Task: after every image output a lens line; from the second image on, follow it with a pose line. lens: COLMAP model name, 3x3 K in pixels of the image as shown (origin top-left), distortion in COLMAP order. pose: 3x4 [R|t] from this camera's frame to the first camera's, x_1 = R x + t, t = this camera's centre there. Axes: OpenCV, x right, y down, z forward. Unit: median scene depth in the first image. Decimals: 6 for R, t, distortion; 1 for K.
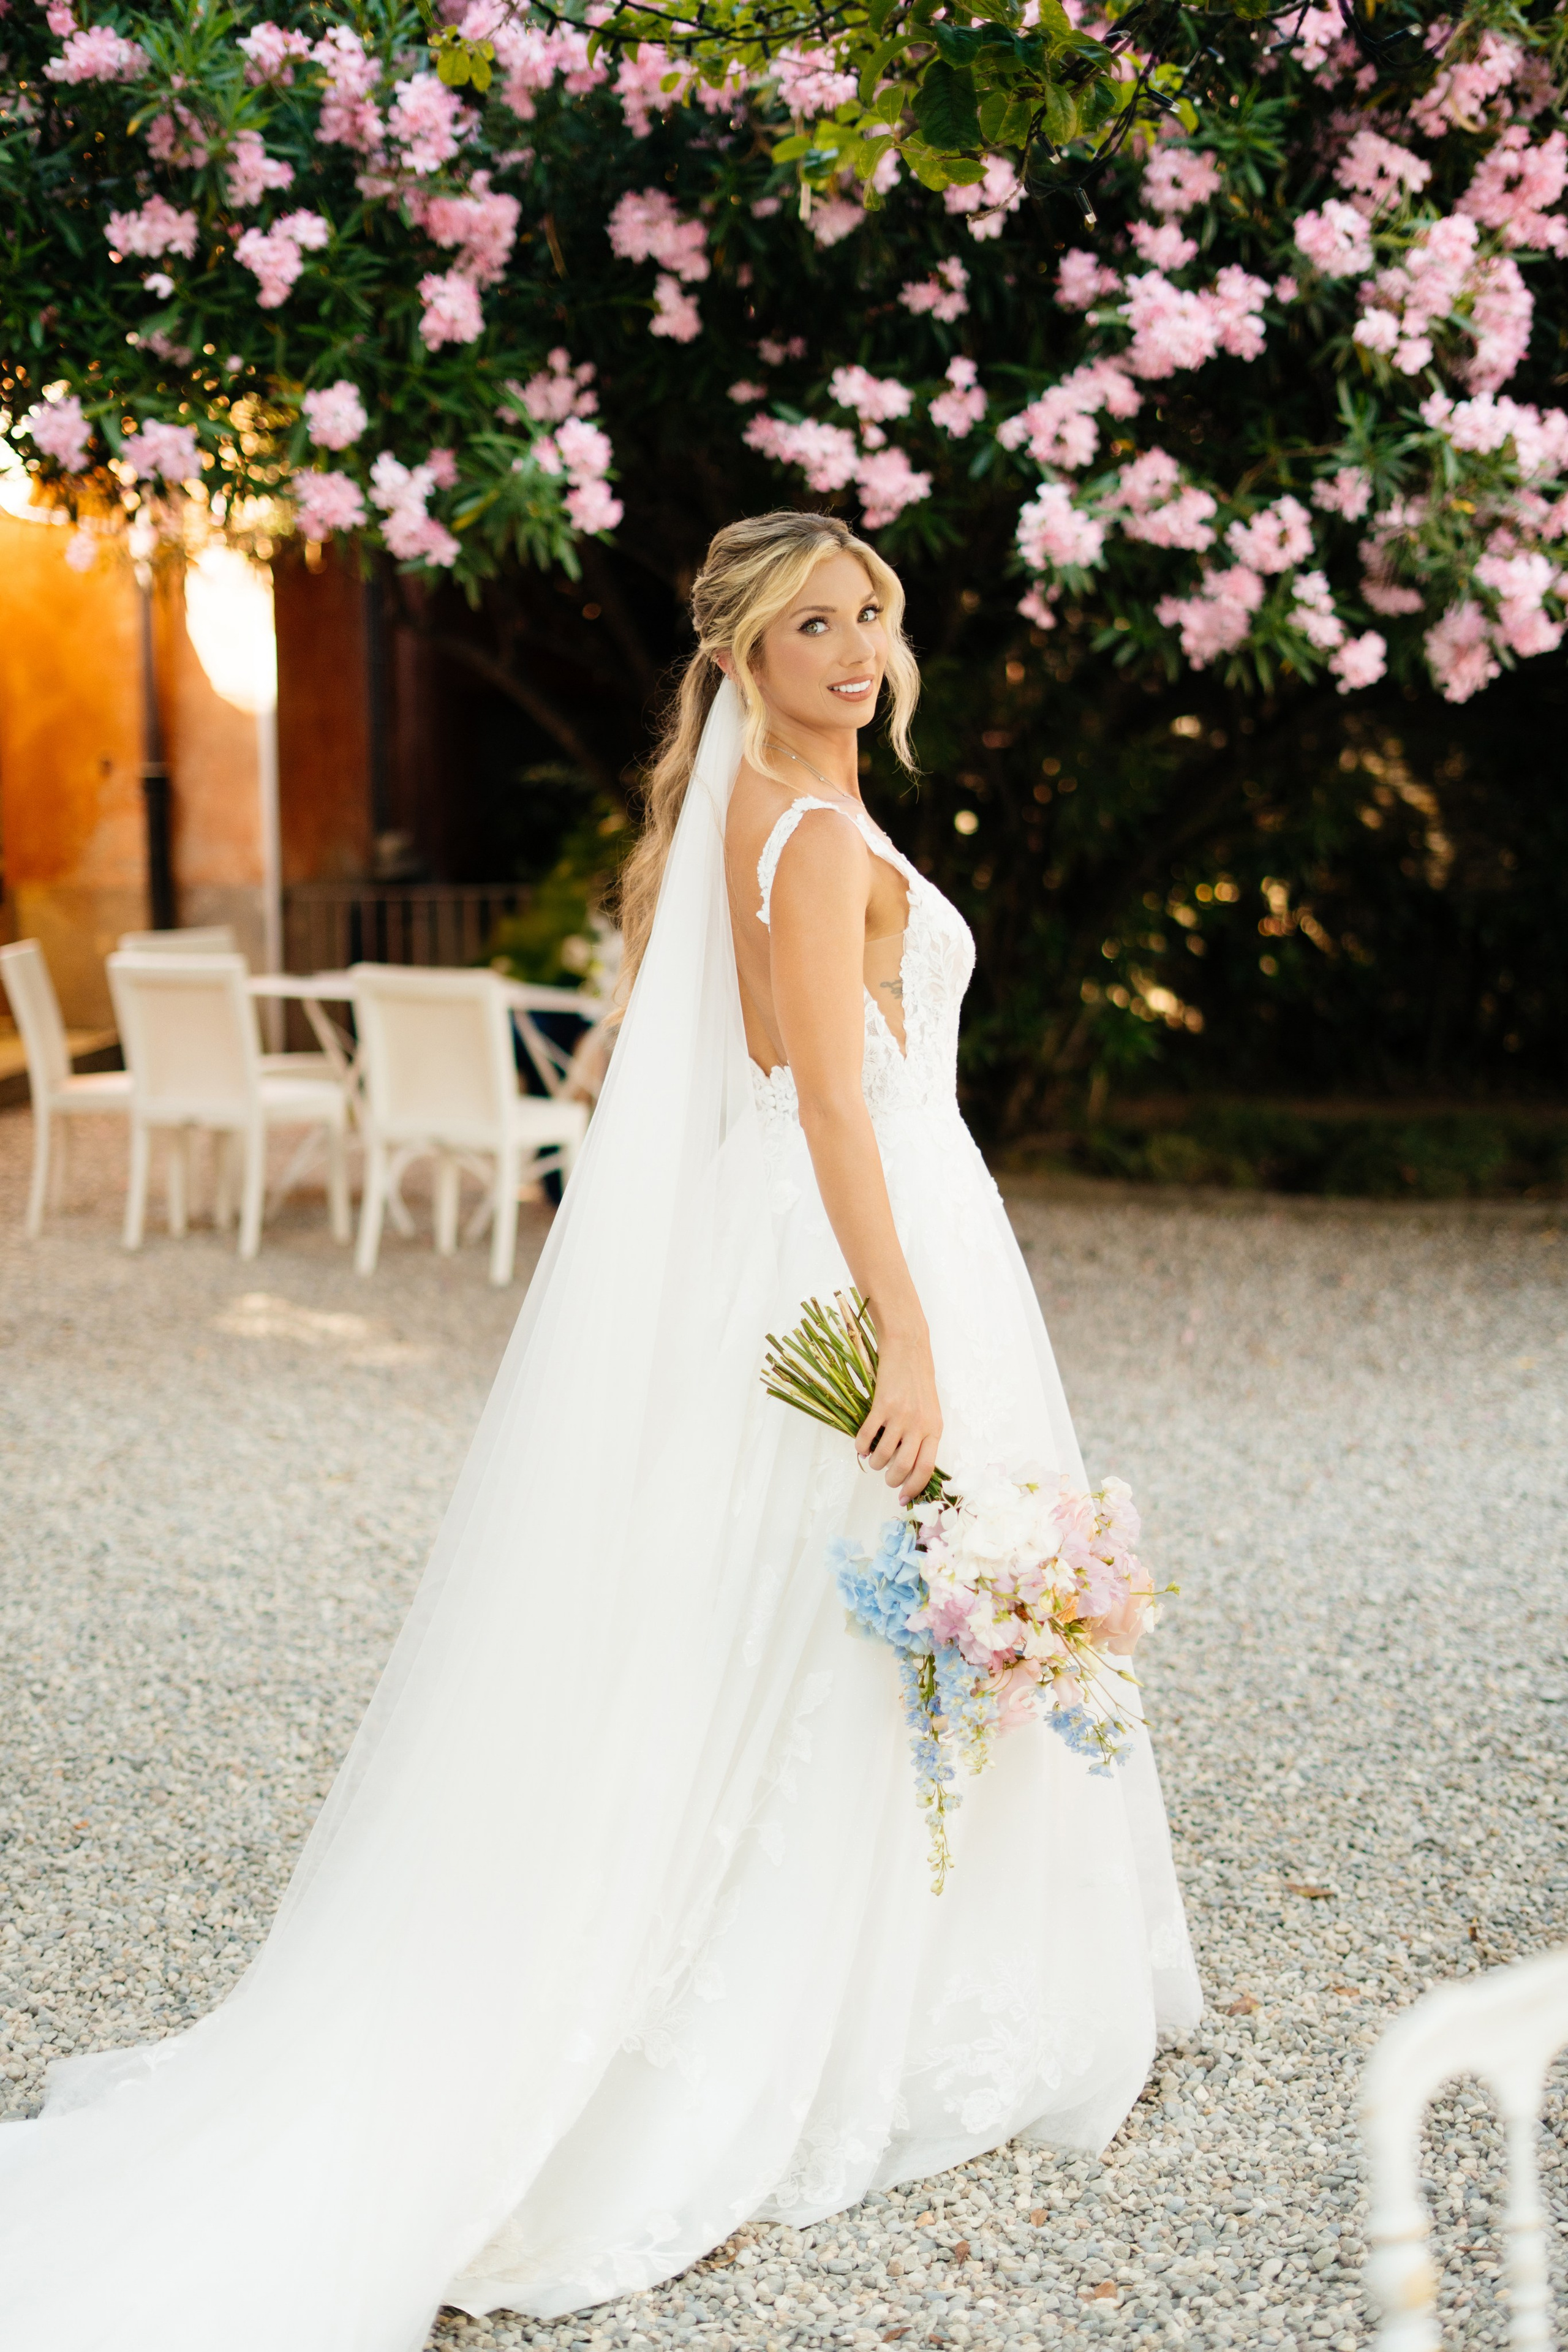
lens RADIAL K [[3881.7, 0, 784.0], [0, 3881.7, 1176.0], [0, 0, 1]] dist [0.038379, 0.207628]
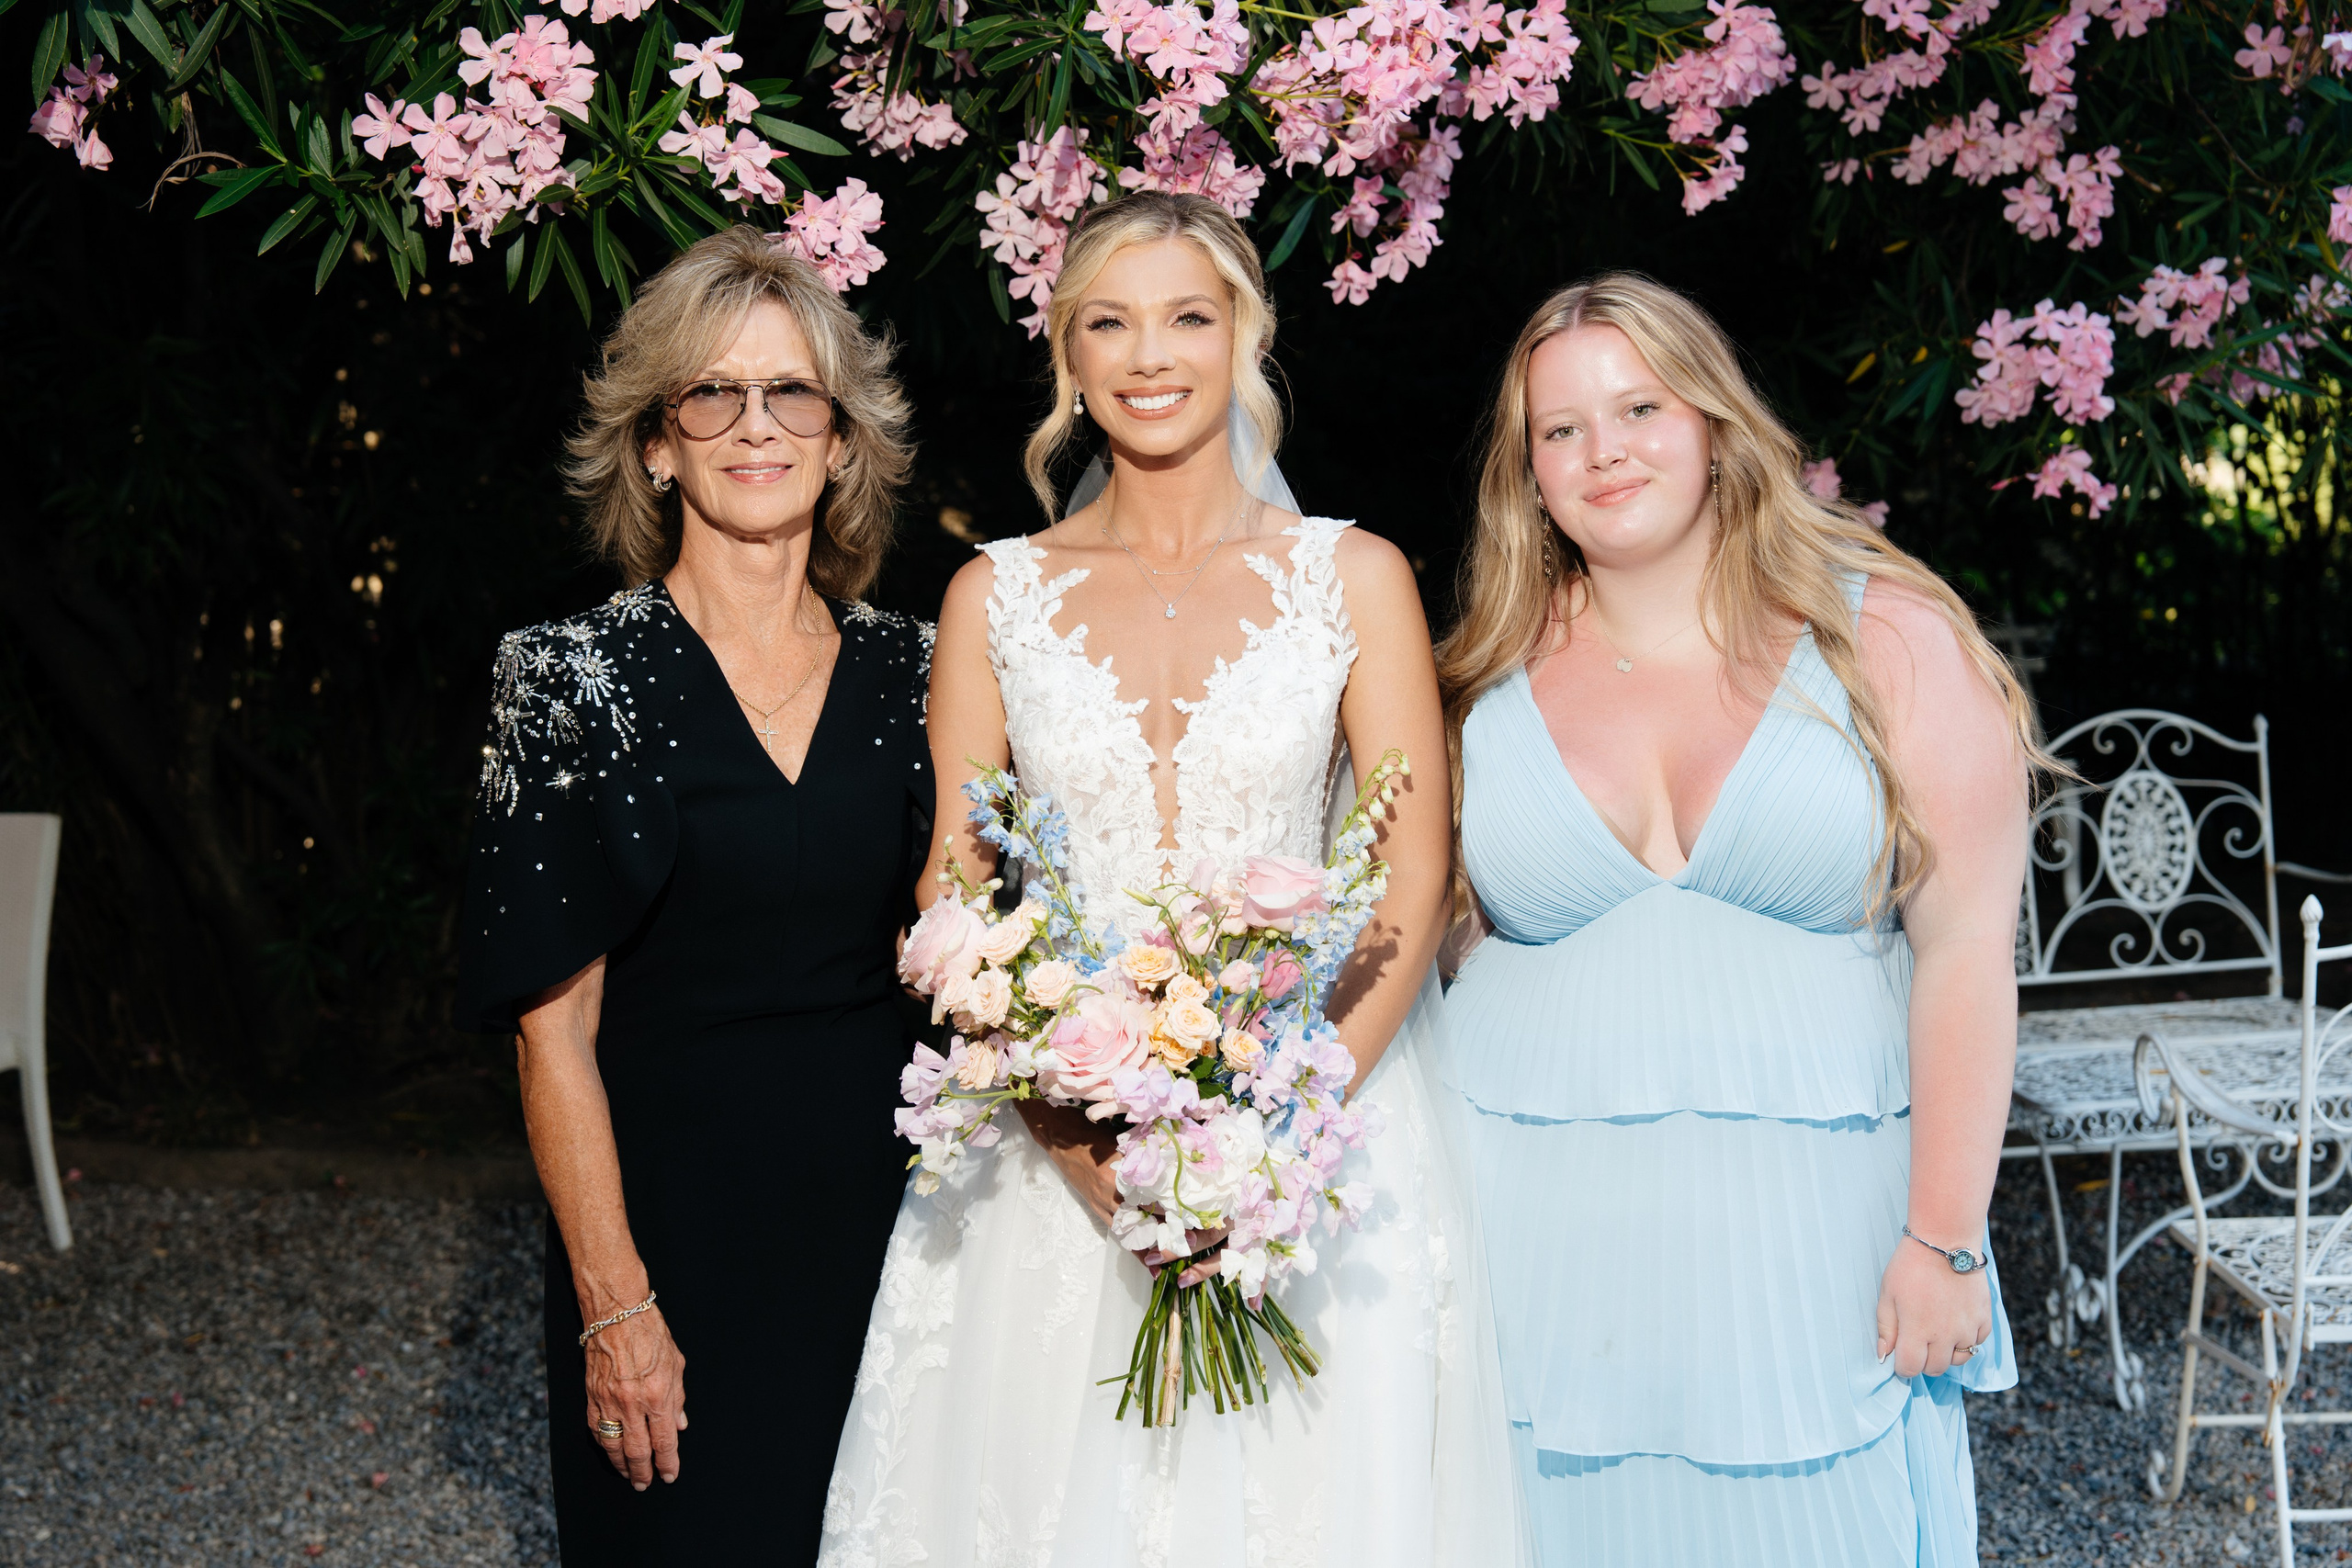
lens RADIAL K [[3093.8, 0, 1176.0], [0, 3093.8, 784.0], [0, 0, 1]] dist [0.021473, 0.022405]
pose [[0.973851, -0.040533, 0.223543, 0.107549], [0.045956, 0.998761, -0.019109, -0.063700], [-0.222491, 0.028883, 0.974507, 0.664873]]
